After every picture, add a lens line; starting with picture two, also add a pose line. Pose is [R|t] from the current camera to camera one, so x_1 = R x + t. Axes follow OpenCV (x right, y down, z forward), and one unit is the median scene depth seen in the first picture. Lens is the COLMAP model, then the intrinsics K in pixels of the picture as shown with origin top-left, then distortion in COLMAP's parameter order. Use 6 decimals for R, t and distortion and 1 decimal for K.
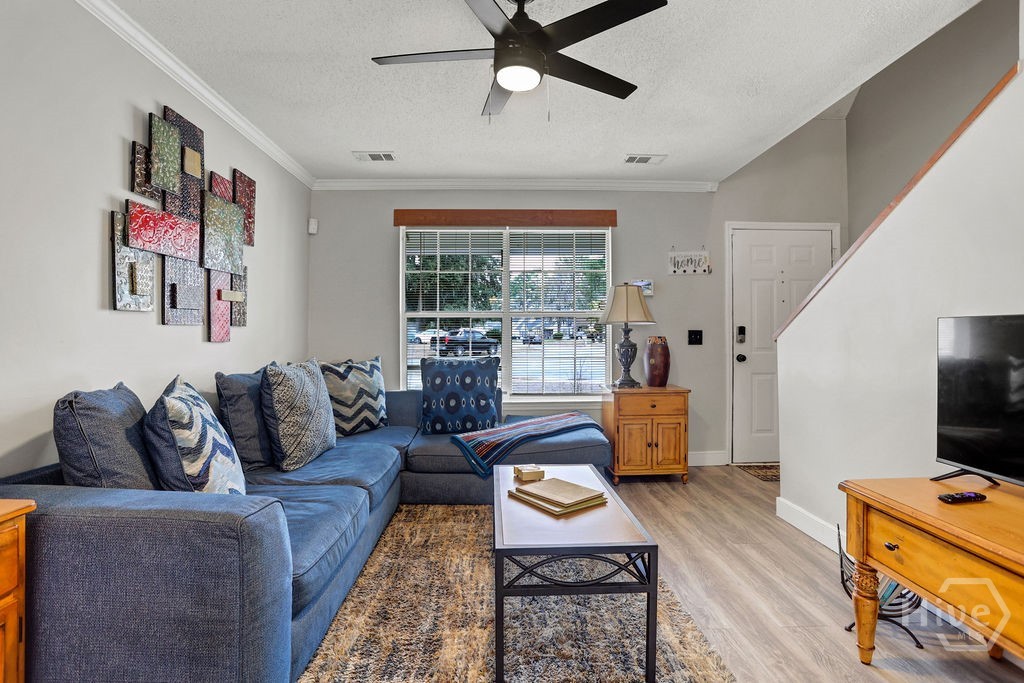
lens RADIAL K [[493.6, 0, 506.0], [0, 493.6, 325.0], [0, 0, 1]] dist [-0.070392, 0.029098]
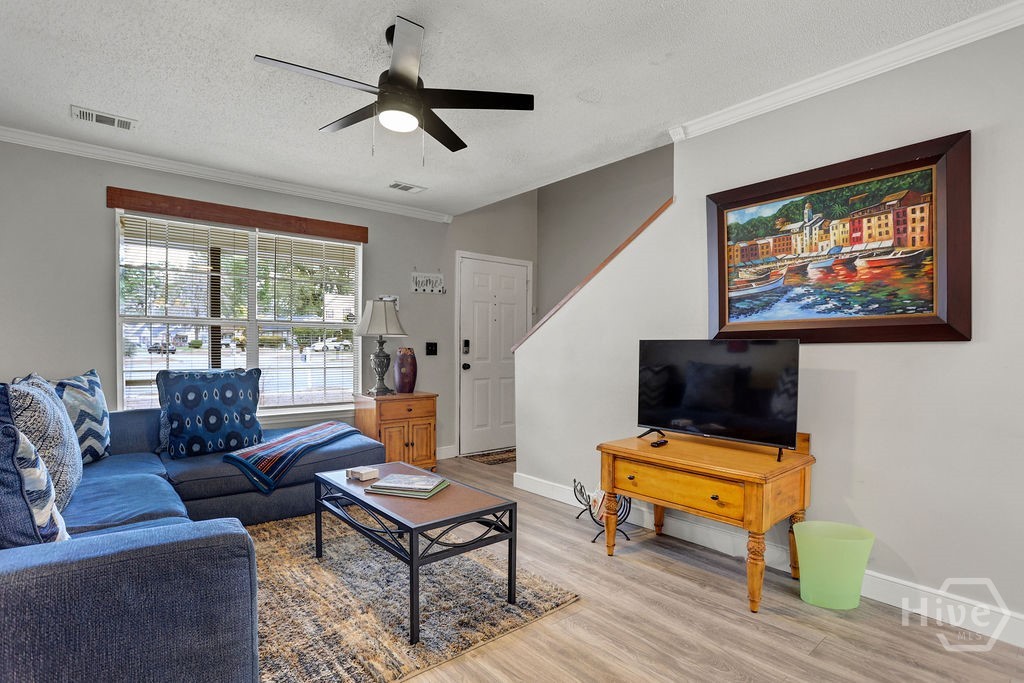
lens RADIAL K [[500.4, 0, 509.9], [0, 500.4, 337.9], [0, 0, 1]] dist [-0.083445, 0.047146]
pose [[0.782618, 0.020043, 0.622180, -0.233266], [-0.024556, 0.999698, -0.001316, -0.003553], [-0.622018, -0.014248, 0.782873, -0.033256]]
